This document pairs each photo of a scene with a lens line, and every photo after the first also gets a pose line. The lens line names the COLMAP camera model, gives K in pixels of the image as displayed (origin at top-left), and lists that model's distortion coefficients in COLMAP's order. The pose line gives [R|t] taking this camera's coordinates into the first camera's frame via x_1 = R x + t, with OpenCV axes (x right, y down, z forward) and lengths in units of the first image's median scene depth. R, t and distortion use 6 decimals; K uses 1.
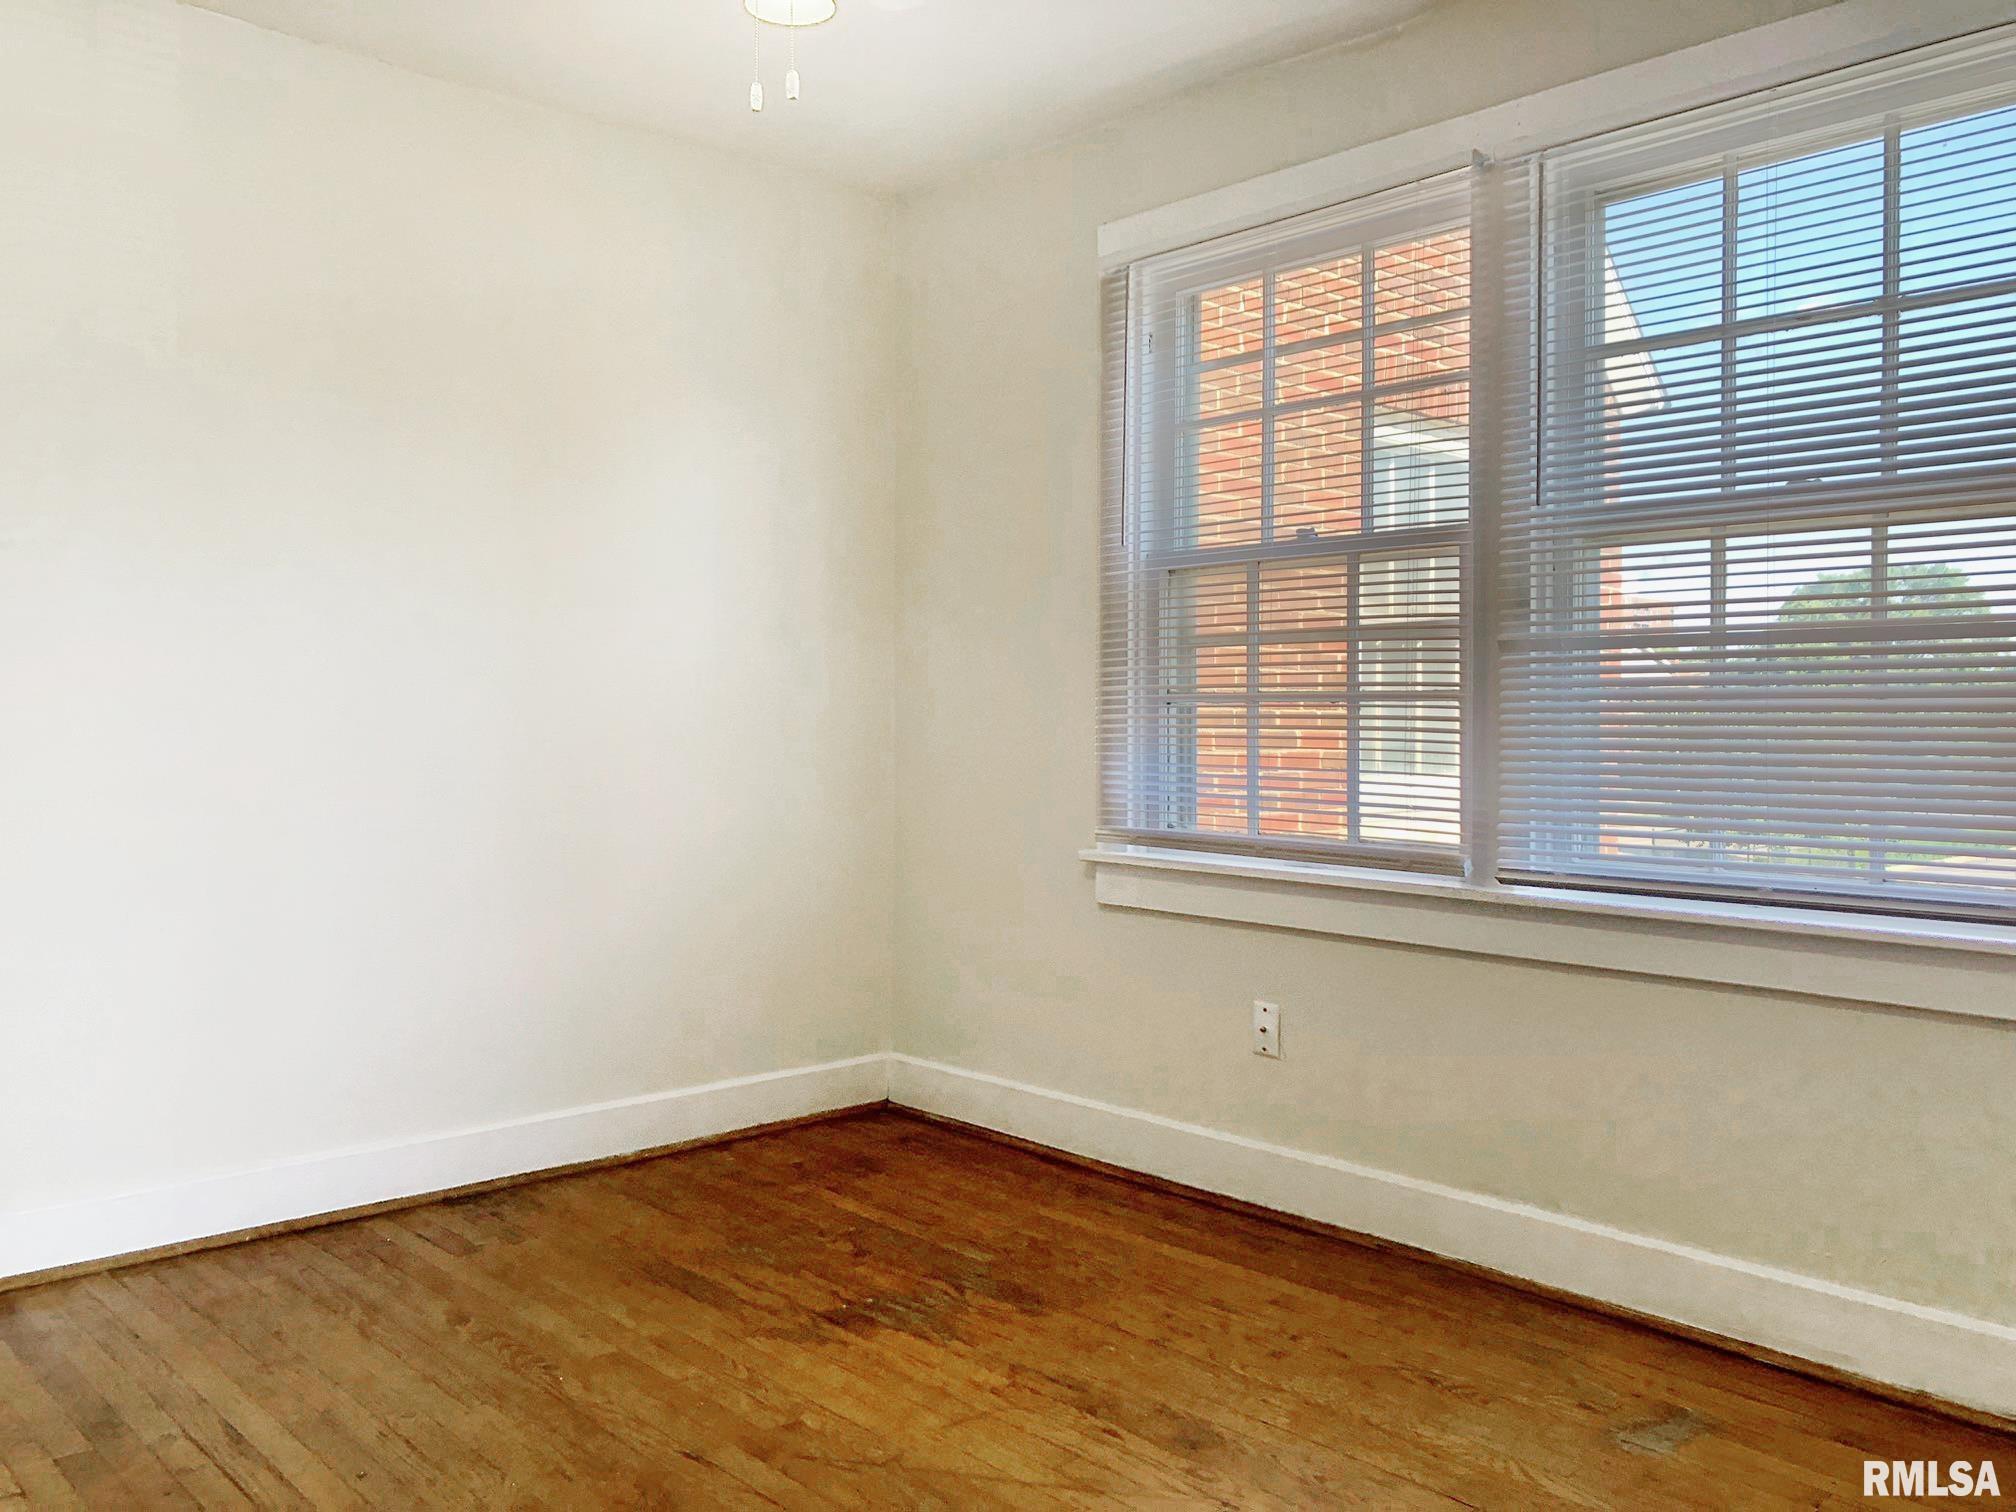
lens RADIAL K [[1652.3, 0, 971.9], [0, 1652.3, 757.1], [0, 0, 1]] dist [0.012905, 0.005586]
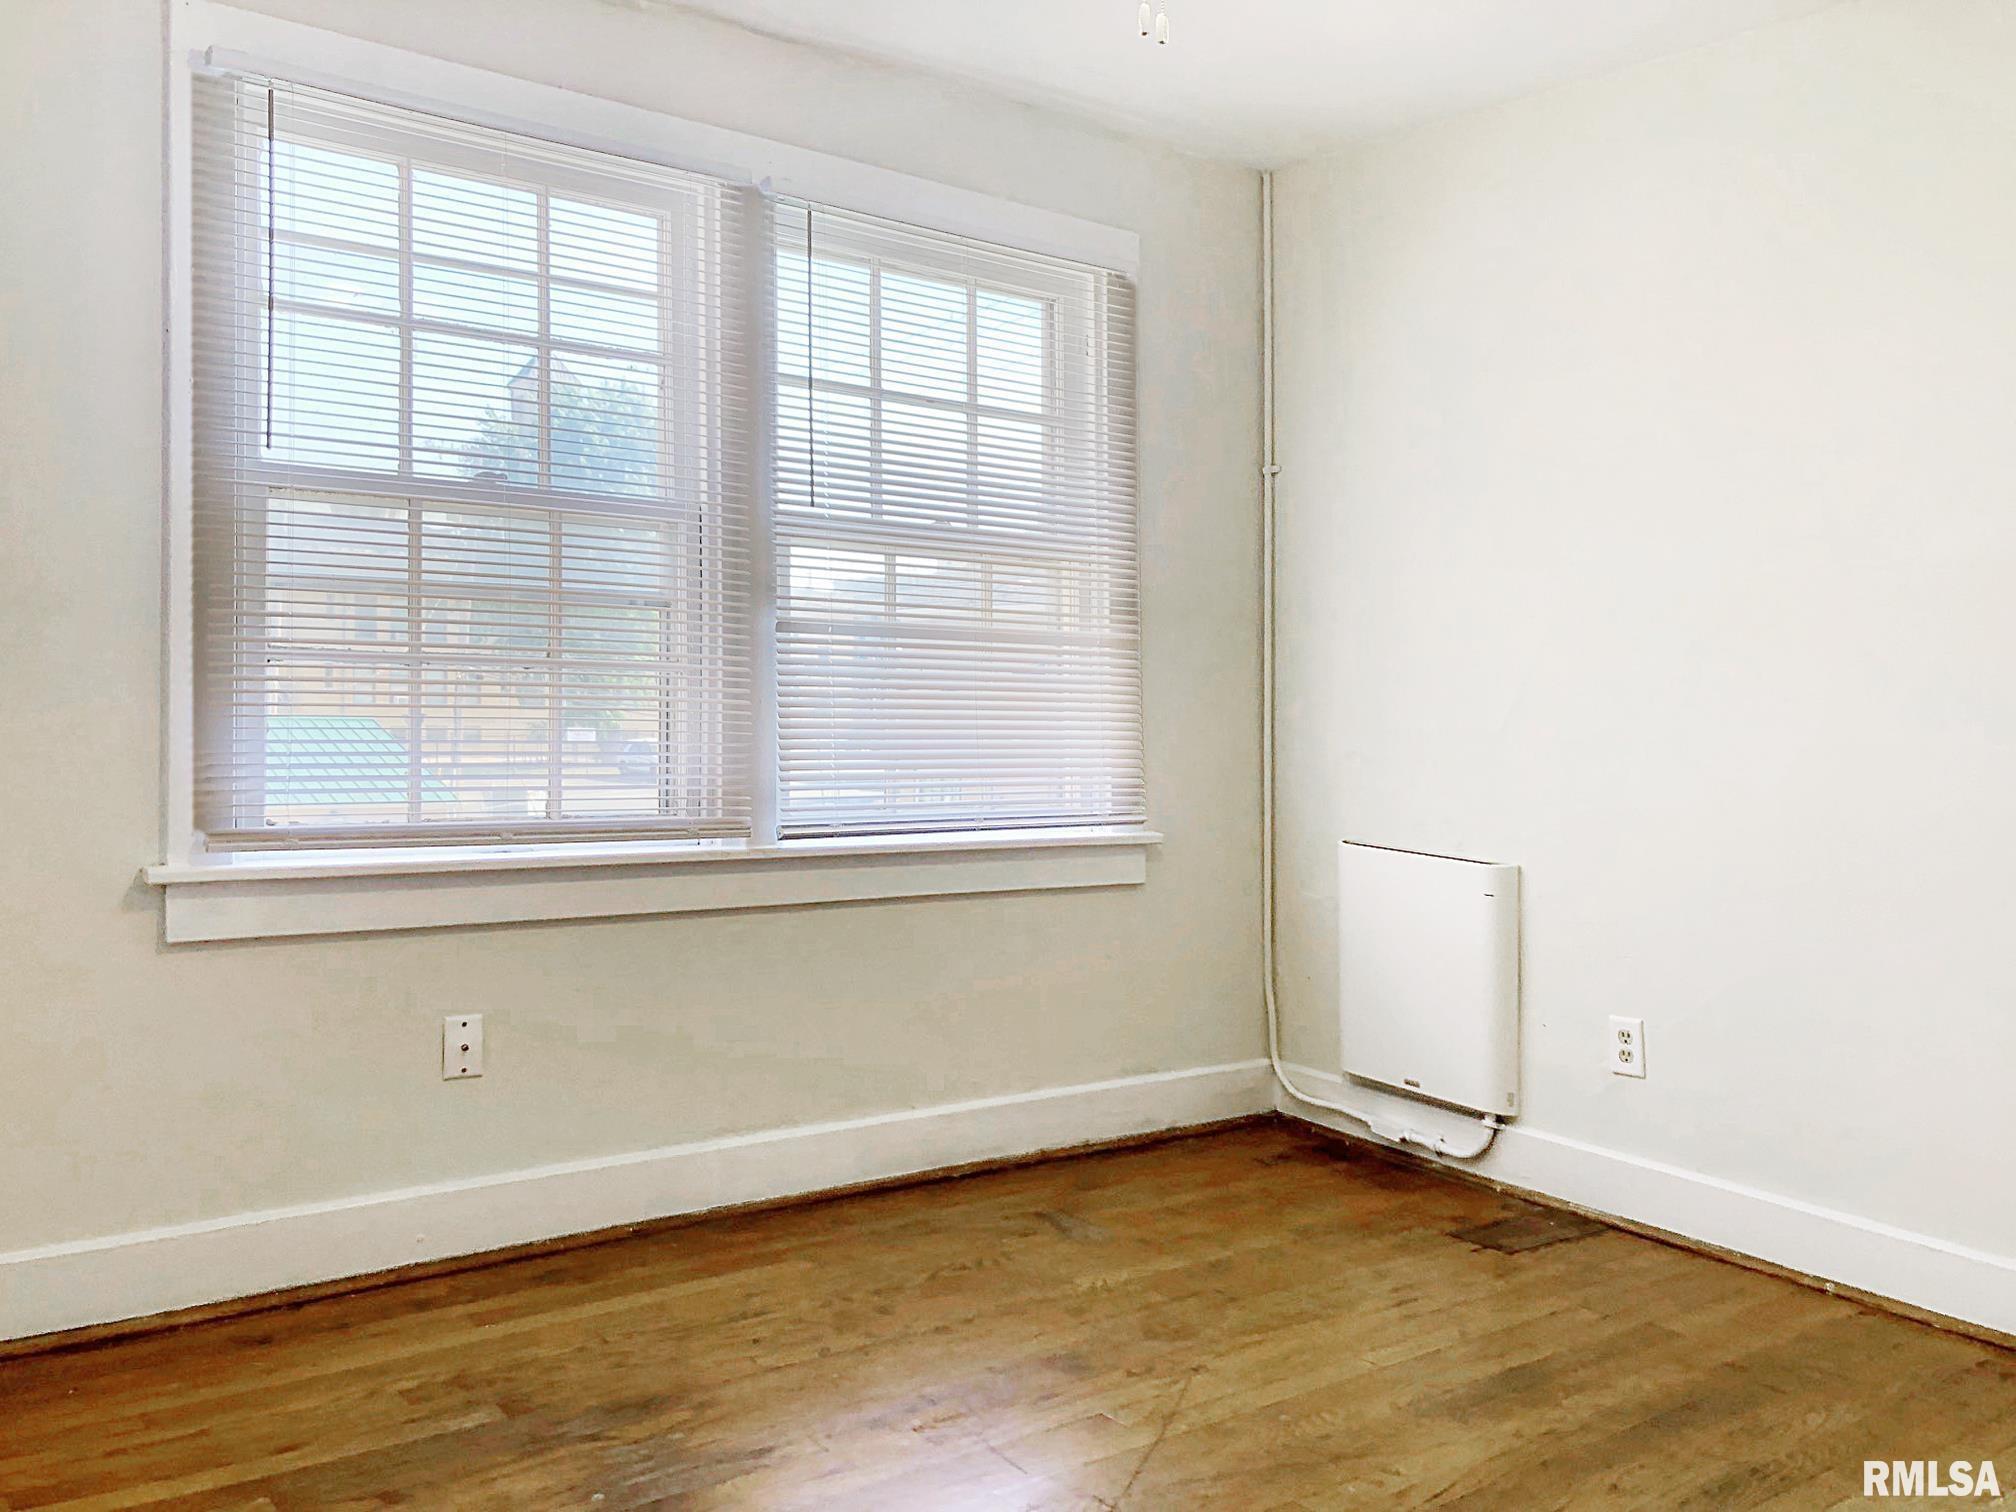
lens RADIAL K [[1605.9, 0, 1006.4], [0, 1605.9, 663.5], [0, 0, 1]] dist [0.084822, -0.080185]
pose [[0.112122, 0.026009, 0.993354, -0.736058], [0.002255, 0.999648, -0.026429, -0.013215], [-0.993692, 0.005203, 0.112024, 0.723754]]
